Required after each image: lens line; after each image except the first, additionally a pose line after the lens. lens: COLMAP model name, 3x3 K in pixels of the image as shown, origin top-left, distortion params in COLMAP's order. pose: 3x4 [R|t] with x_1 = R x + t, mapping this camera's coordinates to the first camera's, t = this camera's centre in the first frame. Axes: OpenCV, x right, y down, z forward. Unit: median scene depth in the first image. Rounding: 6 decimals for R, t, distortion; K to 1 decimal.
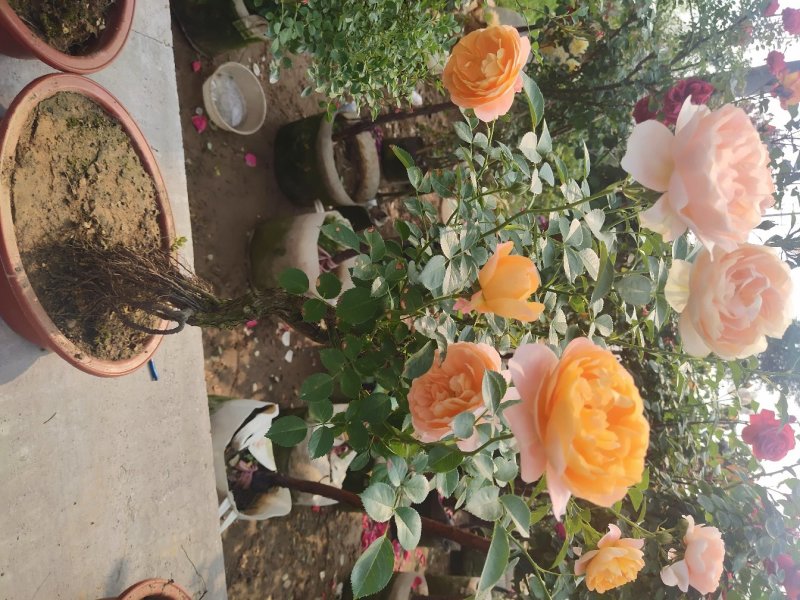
lens RADIAL K [[624.1, 0, 399.0], [0, 624.1, 299.4], [0, 0, 1]] dist [0.044372, -0.032122]
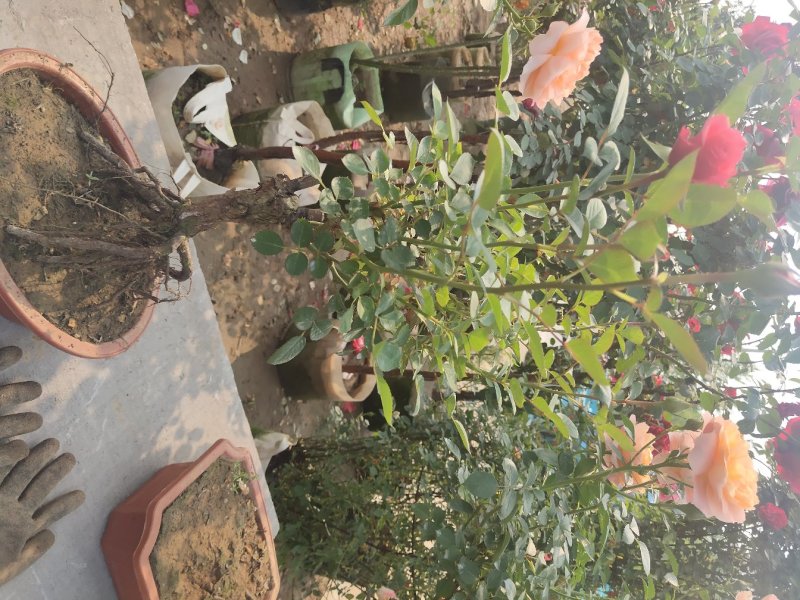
lens RADIAL K [[624.1, 0, 400.8], [0, 624.1, 304.2], [0, 0, 1]] dist [0.044372, -0.032122]
pose [[0.996516, -0.083403, -0.000253, 0.023989], [0.079095, 0.944074, 0.320106, 0.173663], [-0.026459, -0.319010, 0.947382, 0.015622]]
